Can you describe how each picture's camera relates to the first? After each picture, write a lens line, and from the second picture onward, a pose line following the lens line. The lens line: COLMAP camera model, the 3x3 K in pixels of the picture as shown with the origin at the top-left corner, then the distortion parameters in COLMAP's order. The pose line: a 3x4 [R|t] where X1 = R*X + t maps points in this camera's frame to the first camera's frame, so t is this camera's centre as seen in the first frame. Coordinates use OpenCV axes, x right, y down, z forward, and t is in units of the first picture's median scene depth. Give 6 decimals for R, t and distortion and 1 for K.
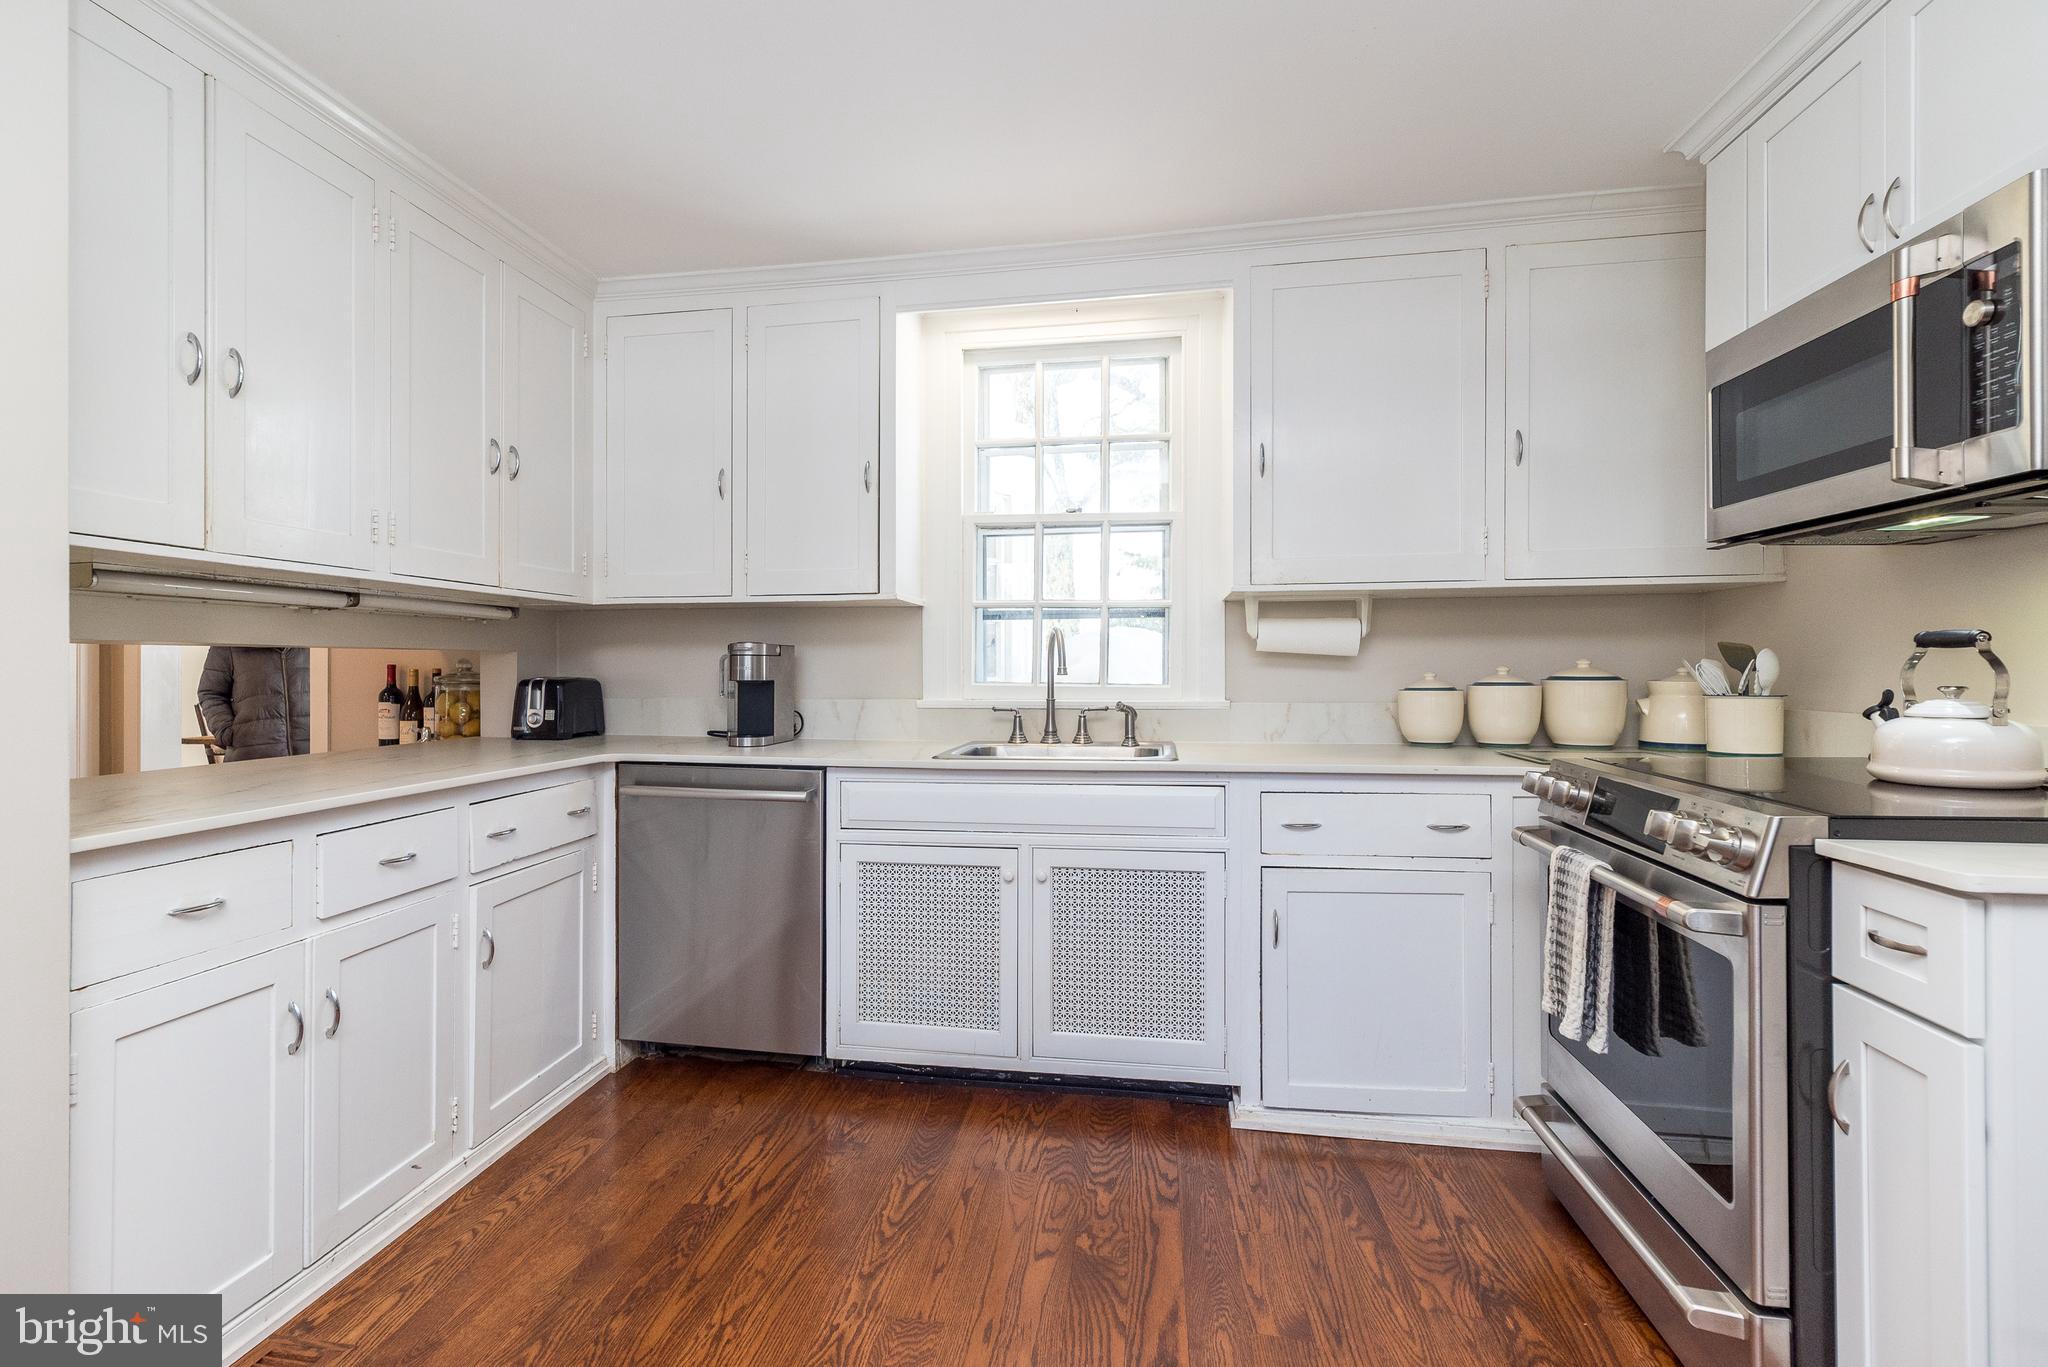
lens RADIAL K [[943.2, 0, 1008.1], [0, 943.2, 670.7], [0, 0, 1]] dist [0.002884, 0.000703]
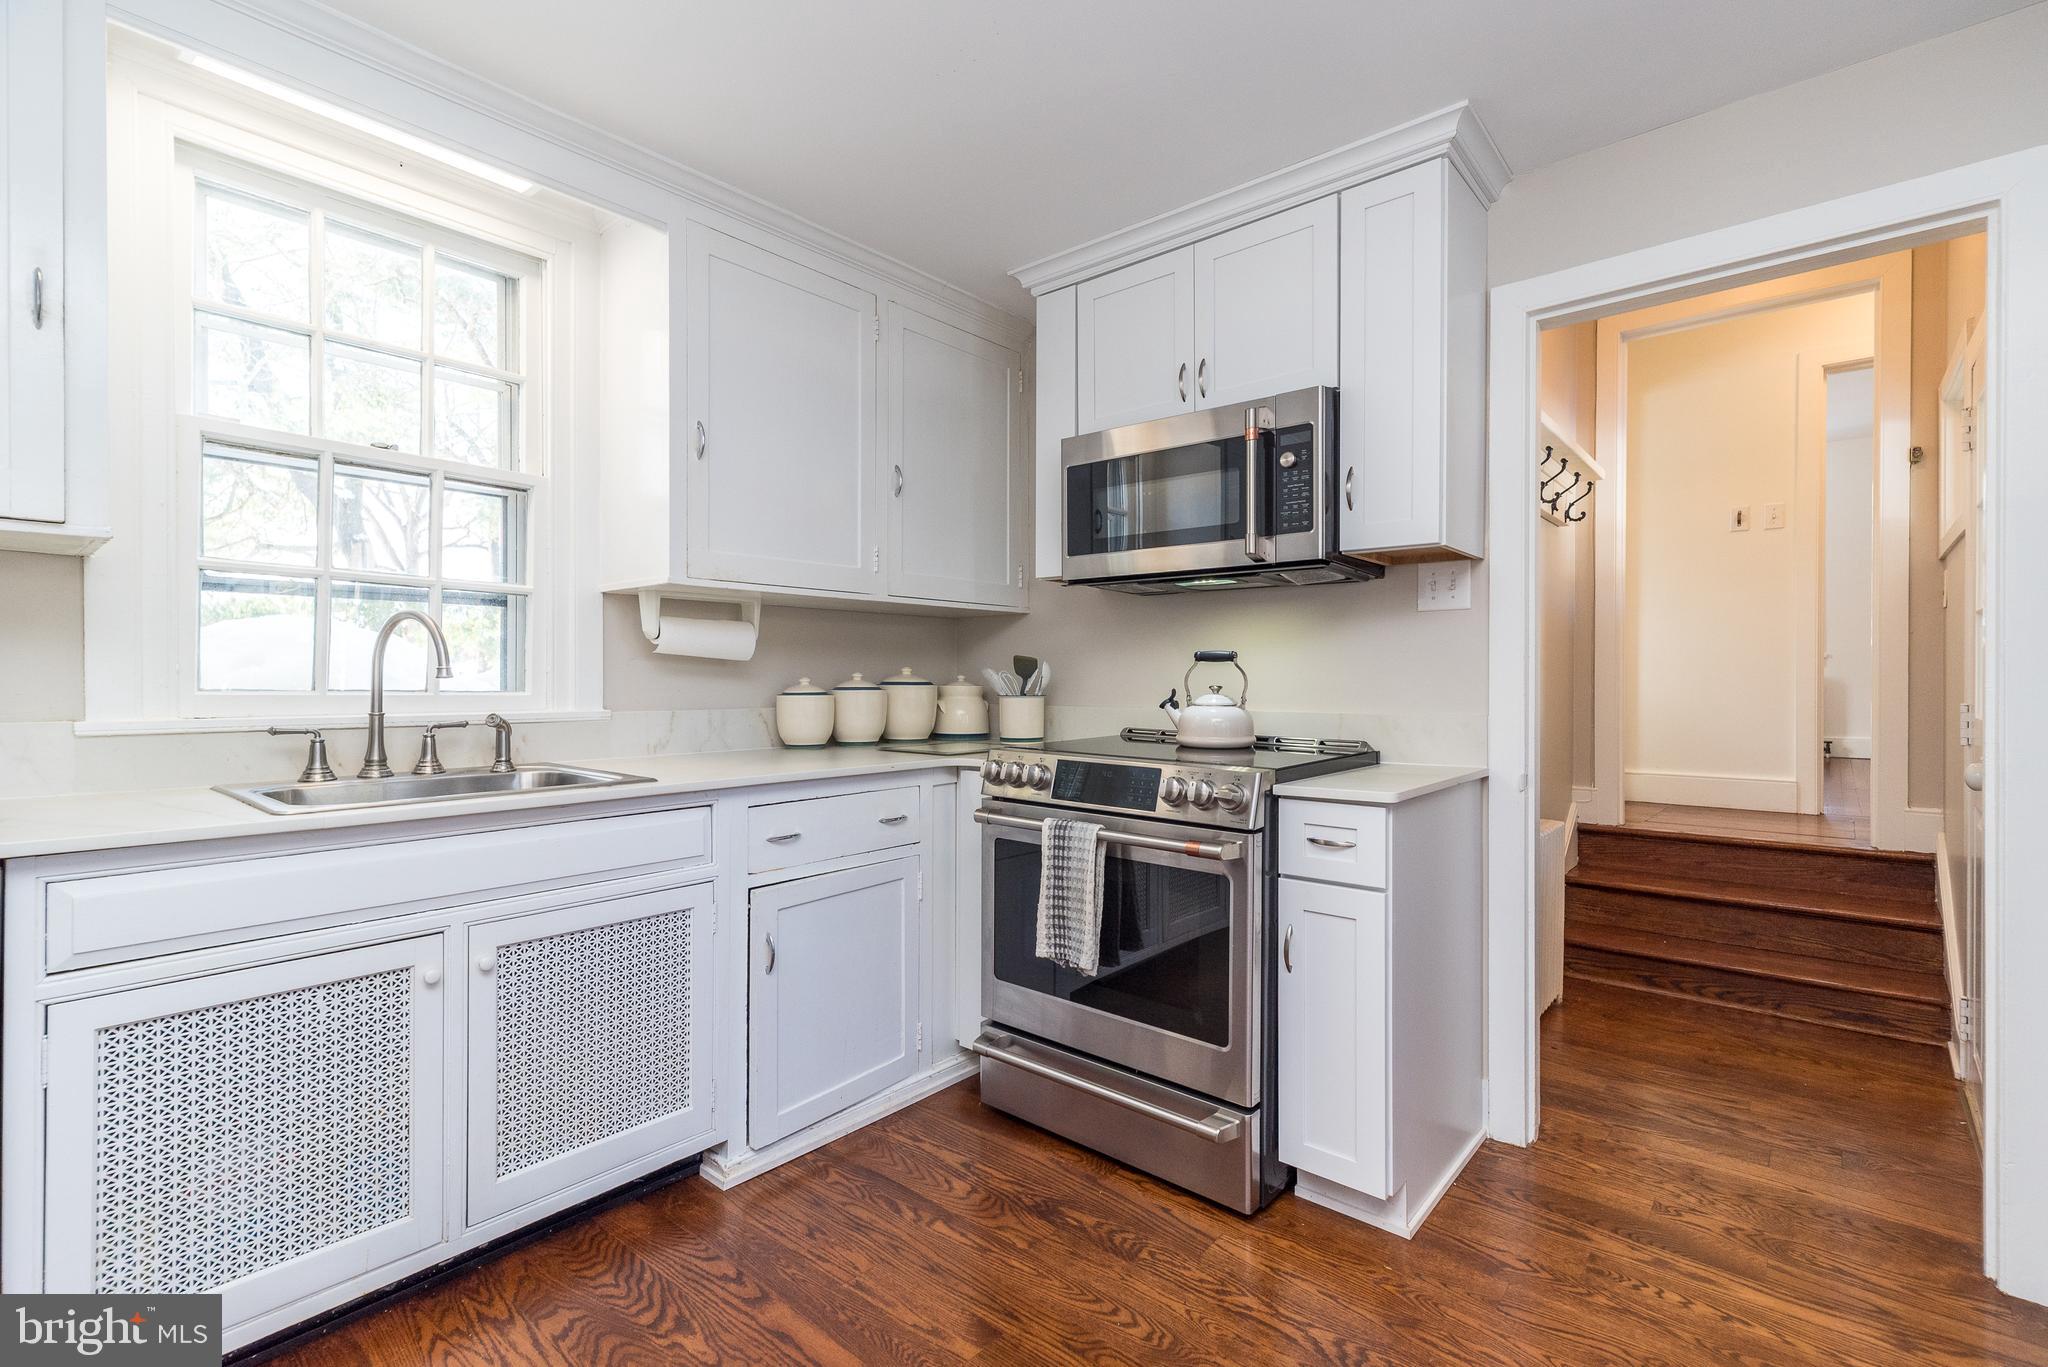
lens RADIAL K [[899.4, 0, 1016.8], [0, 899.4, 685.8], [0, 0, 1]] dist [0.003717, 0.001855]
pose [[0.541257, -0.000838, 0.840857, -0.313214], [-0.001913, 0.999996, 0.002228, 0.008915], [-0.840855, -0.002814, 0.541253, 0.304485]]
